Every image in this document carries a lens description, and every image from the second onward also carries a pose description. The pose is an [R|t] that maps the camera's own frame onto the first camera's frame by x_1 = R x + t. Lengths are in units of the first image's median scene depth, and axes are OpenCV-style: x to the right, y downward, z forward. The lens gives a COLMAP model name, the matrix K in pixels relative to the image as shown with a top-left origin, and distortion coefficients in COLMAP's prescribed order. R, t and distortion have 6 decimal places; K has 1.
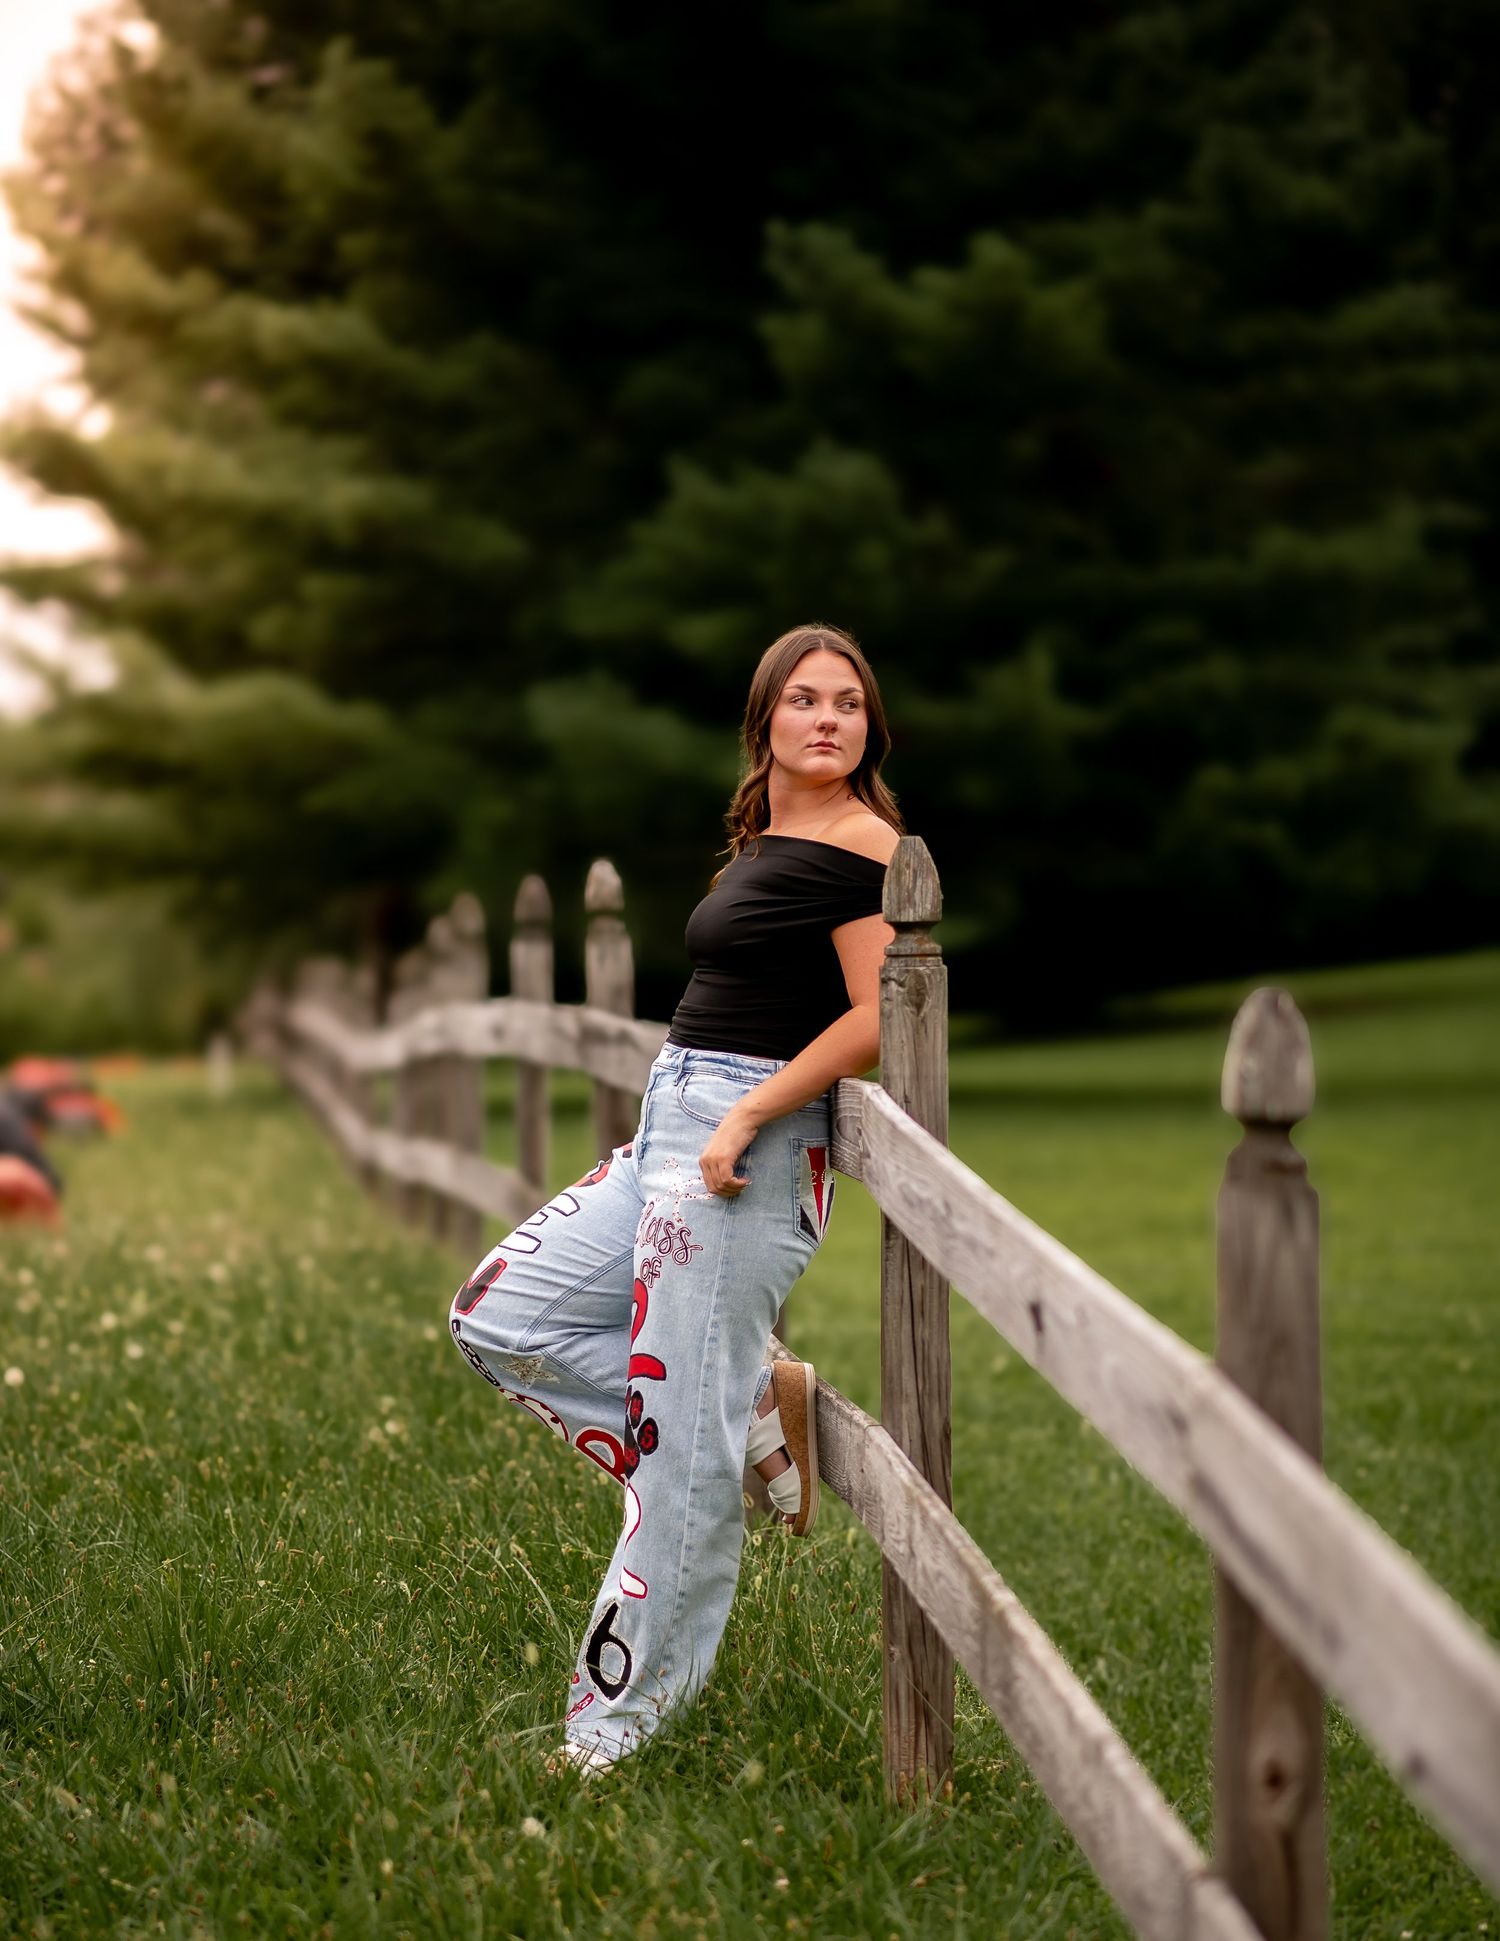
lens RADIAL K [[5409.4, 0, 750.0], [0, 5409.4, 970.5], [0, 0, 1]] dist [1.350748, 0.520671]
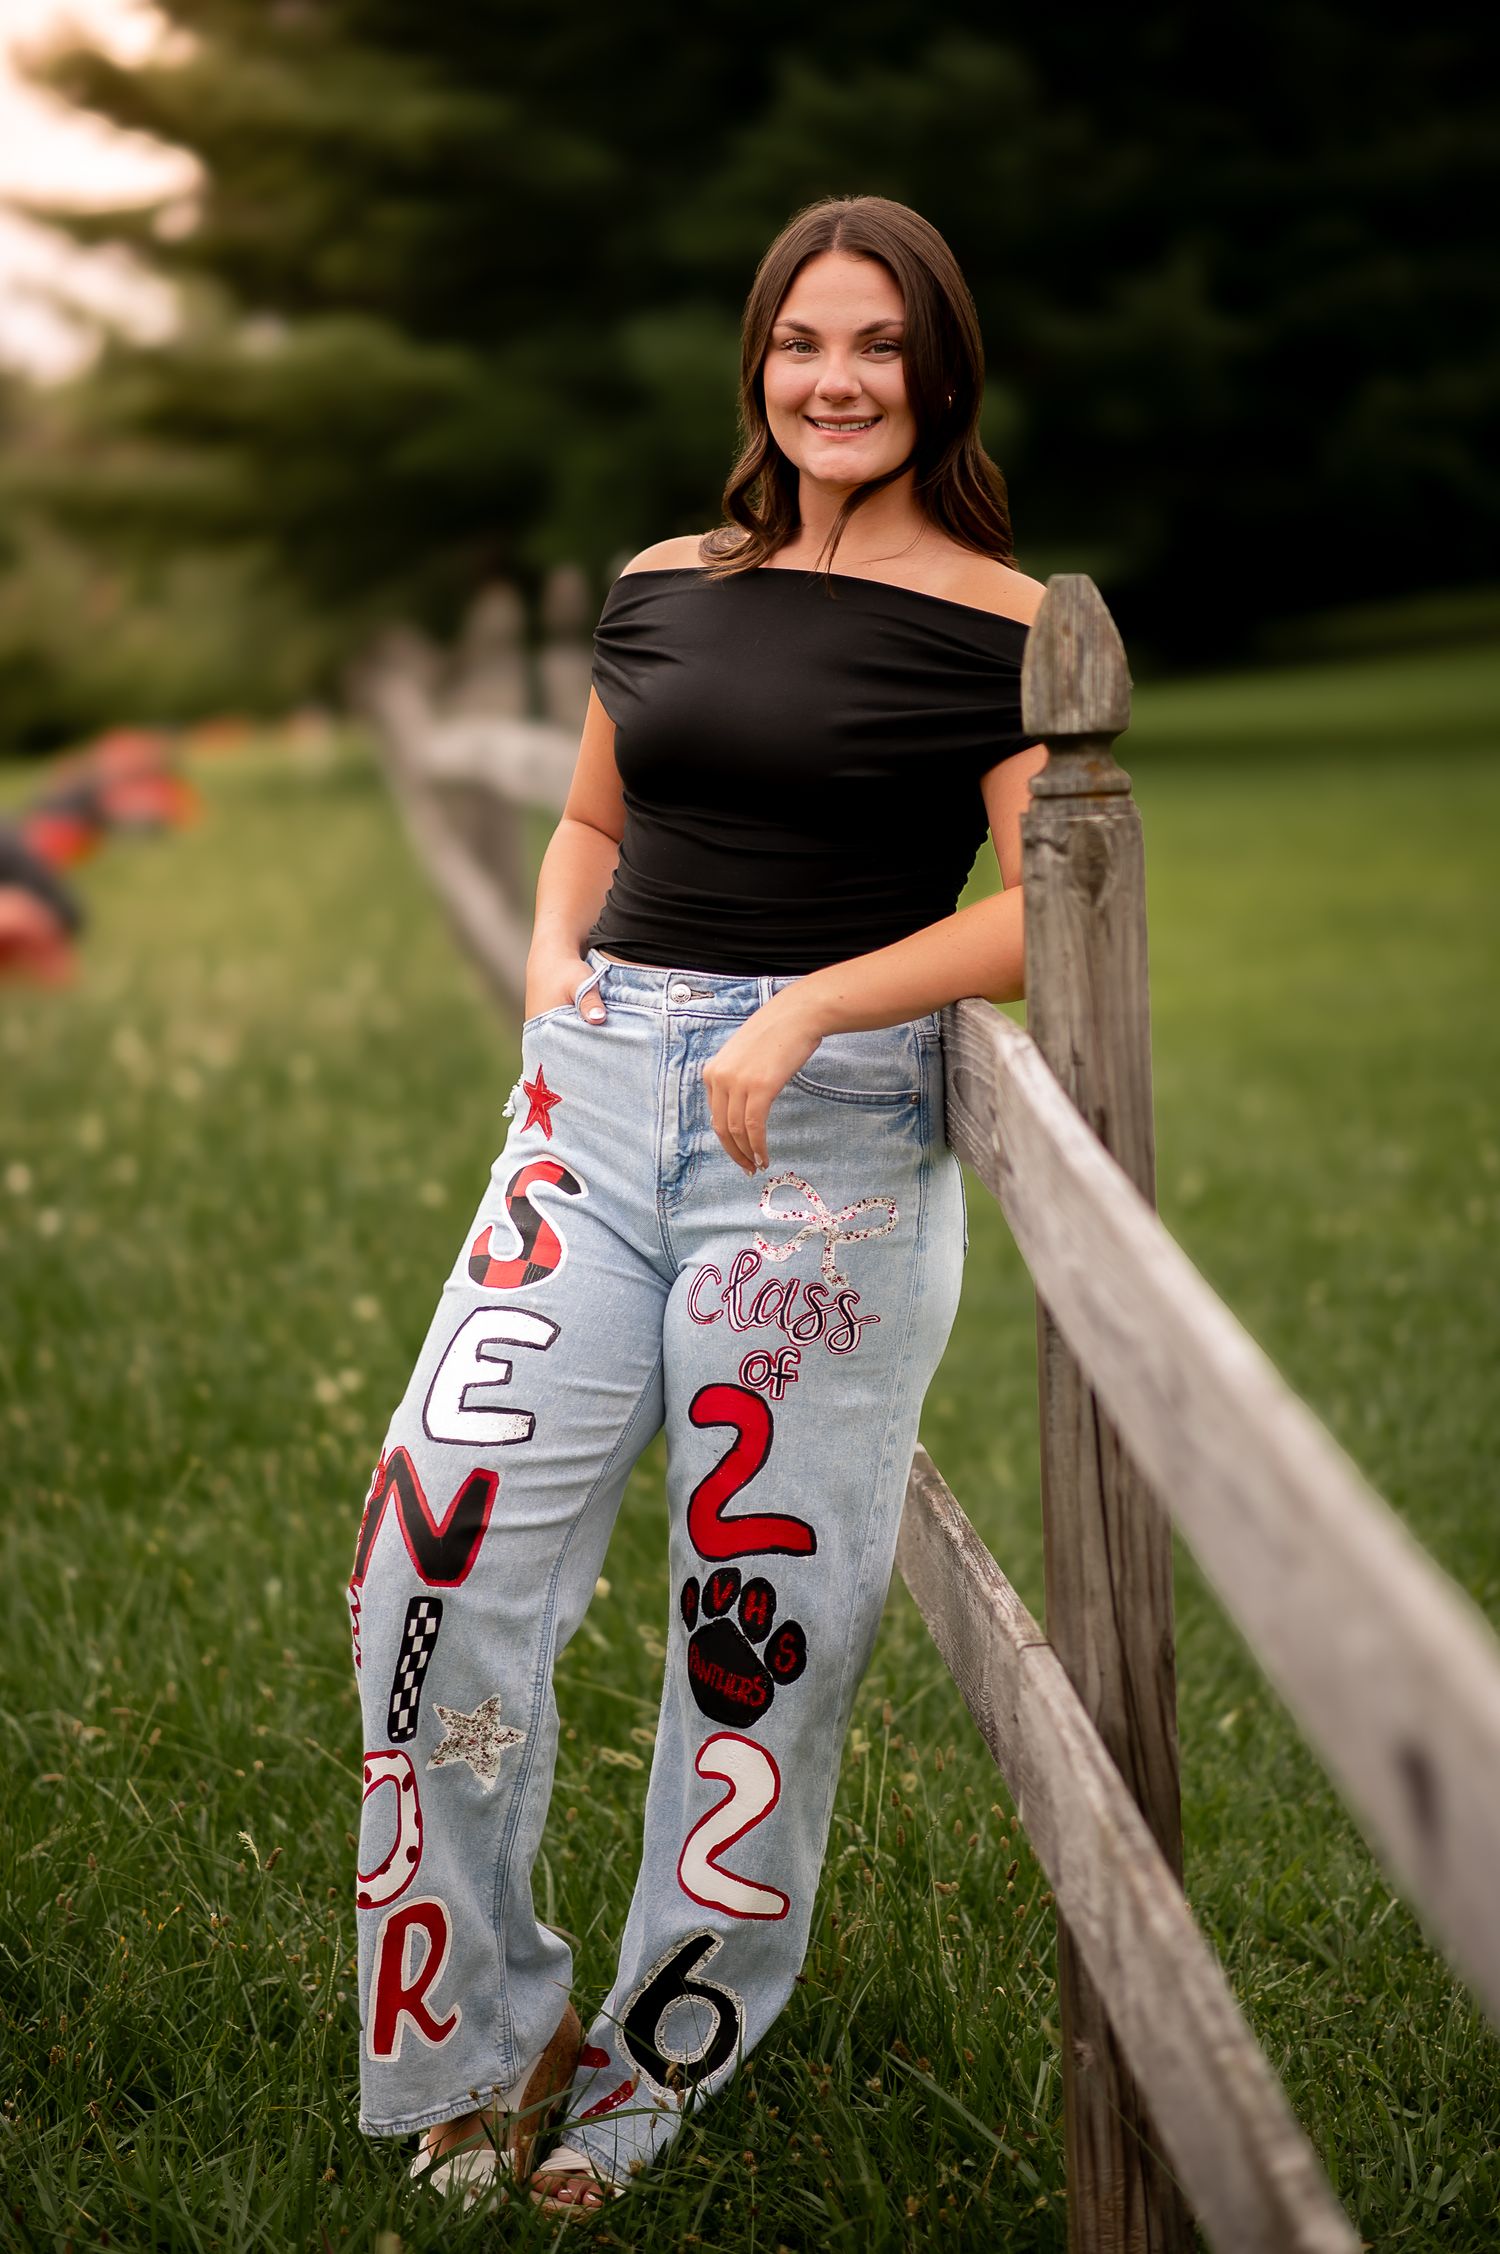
lens RADIAL K [[5444.7, 0, 754.3], [0, 5444.7, 955.8], [0, 0, 1]] dist [0.518890, -0.251467]
pose [[0.999188, -0.030151, -0.026739, 0.011173], [0.031808, 0.997451, 0.063865, -0.022921], [0.024745, -0.064664, 0.997600, 0.441702]]
